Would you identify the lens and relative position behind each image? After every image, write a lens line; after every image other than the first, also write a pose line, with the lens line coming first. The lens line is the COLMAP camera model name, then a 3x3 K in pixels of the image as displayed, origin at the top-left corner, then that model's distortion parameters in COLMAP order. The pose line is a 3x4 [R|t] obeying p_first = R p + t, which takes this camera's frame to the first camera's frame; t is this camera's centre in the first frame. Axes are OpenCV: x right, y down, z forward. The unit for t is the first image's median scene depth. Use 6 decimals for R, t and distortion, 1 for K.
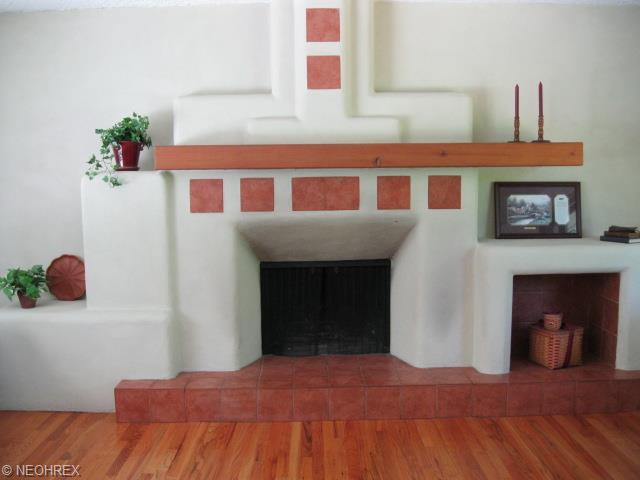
lens RADIAL K [[658.7, 0, 316.9], [0, 658.7, 245.8], [0, 0, 1]] dist [-0.101063, 0.000000]
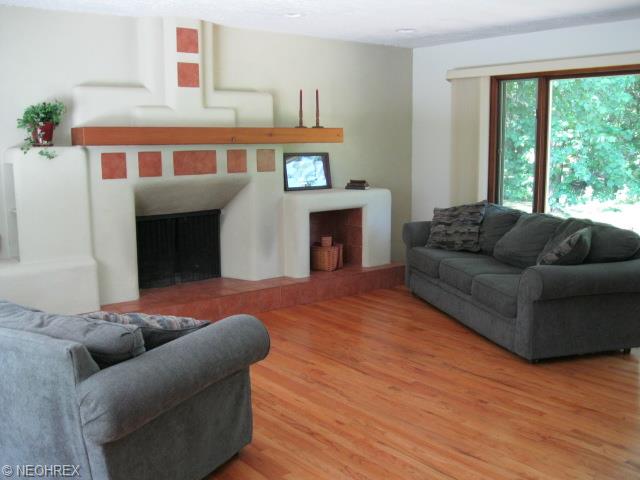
lens RADIAL K [[658.7, 0, 315.1], [0, 658.7, 237.0], [0, 0, 1]] dist [-0.101063, 0.000000]
pose [[0.791752, -0.080937, 0.605457, -0.638268], [0.065416, 0.996718, 0.047695, 0.028341], [-0.607330, 0.001844, 0.794448, -0.257392]]
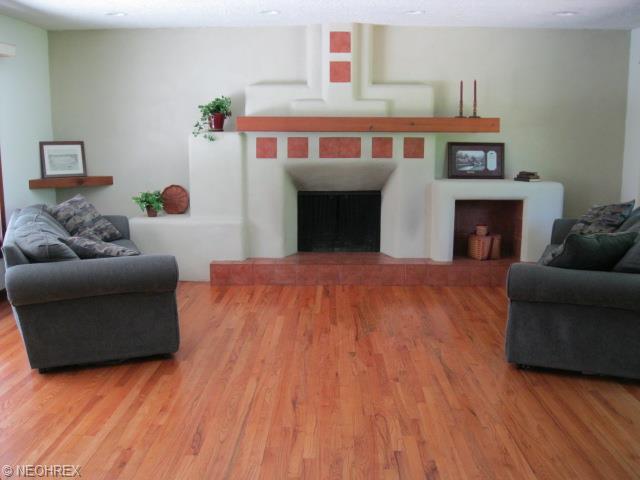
lens RADIAL K [[658.7, 0, 322.7], [0, 658.7, 246.8], [0, 0, 1]] dist [-0.101063, 0.000000]
pose [[0.999688, 0.017313, -0.017990, 0.003682], [-0.016269, 0.998260, 0.056680, 0.073146], [0.018940, -0.056370, 0.998230, -0.625983]]
